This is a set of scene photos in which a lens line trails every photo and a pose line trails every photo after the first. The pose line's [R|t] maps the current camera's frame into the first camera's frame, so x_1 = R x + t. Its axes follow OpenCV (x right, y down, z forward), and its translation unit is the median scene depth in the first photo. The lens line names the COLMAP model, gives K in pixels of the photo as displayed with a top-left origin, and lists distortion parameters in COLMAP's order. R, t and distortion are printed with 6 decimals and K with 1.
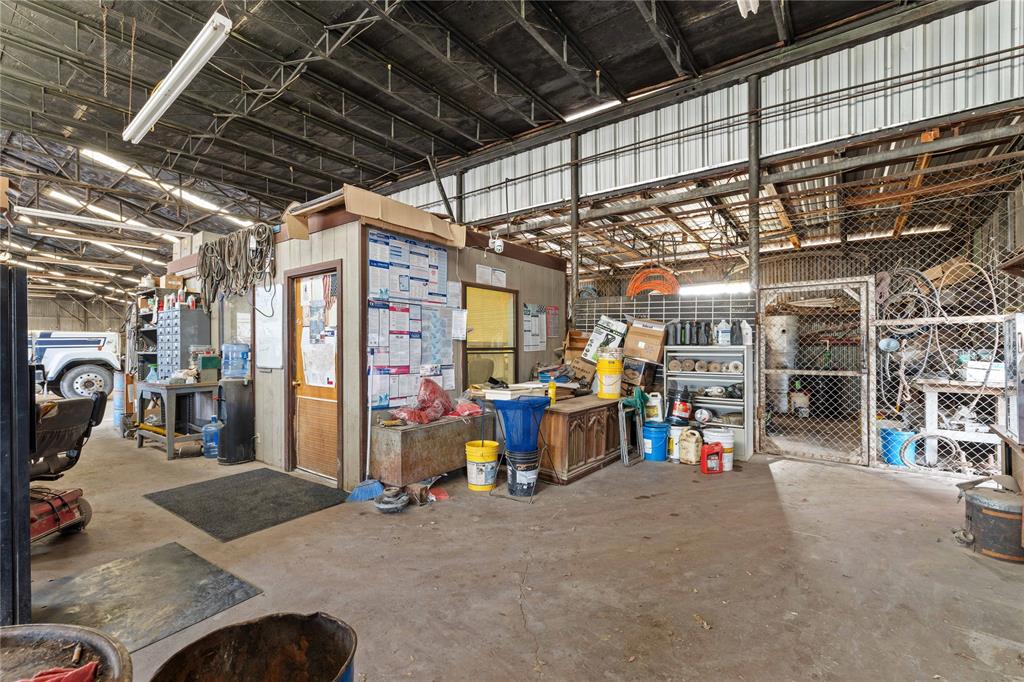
lens RADIAL K [[455.1, 0, 512.0], [0, 455.1, 341.0], [0, 0, 1]] dist [-0.002497, -0.000566]
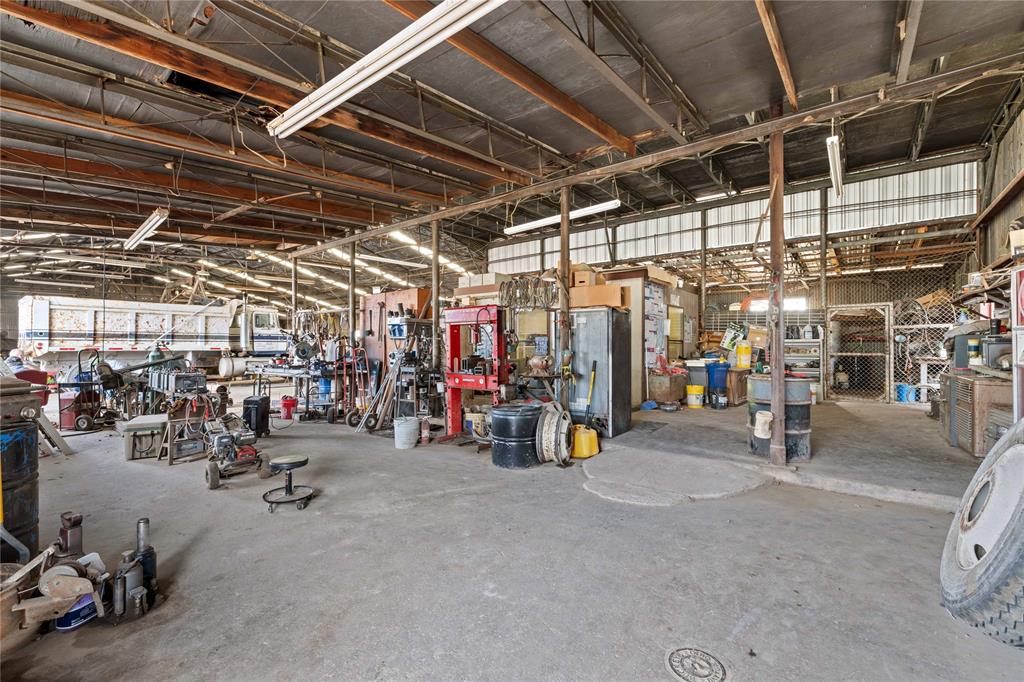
lens RADIAL K [[452.3, 0, 512.0], [0, 452.3, 341.0], [0, 0, 1]] dist [-0.001125, 0.000025]
pose [[0.999601, 0.003279, -0.028073, -0.670030], [-0.003361, 0.999990, -0.002852, 0.026565], [0.028063, 0.002945, 0.999602, -0.844641]]
